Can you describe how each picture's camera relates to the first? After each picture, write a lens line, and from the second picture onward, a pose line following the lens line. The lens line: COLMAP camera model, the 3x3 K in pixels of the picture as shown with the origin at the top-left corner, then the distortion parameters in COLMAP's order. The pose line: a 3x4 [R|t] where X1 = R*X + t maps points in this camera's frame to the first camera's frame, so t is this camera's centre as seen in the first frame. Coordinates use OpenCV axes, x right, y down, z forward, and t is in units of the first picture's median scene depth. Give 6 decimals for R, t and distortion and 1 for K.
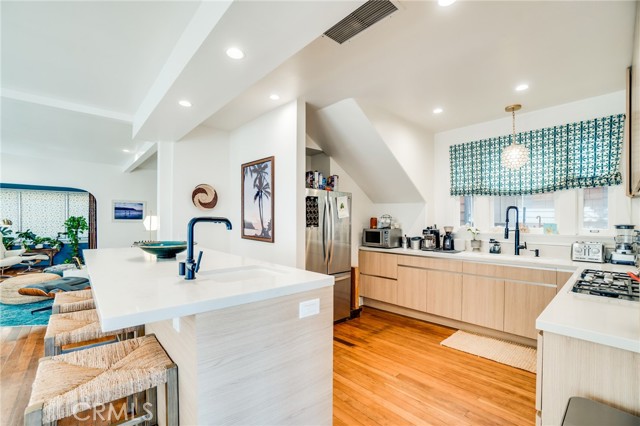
lens RADIAL K [[285.9, 0, 314.4], [0, 285.9, 218.3], [0, 0, 1]] dist [-0.035244, 0.005622]
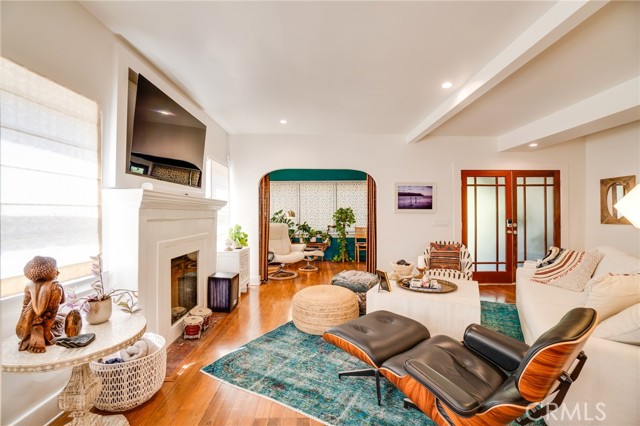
lens RADIAL K [[285.9, 0, 313.9], [0, 285.9, 211.0], [0, 0, 1]] dist [-0.035244, 0.005622]
pose [[0.745075, -0.011752, -0.666878, -0.657991], [0.006513, 0.999925, -0.010345, 0.024242], [0.666949, 0.003364, 0.745095, 0.529002]]
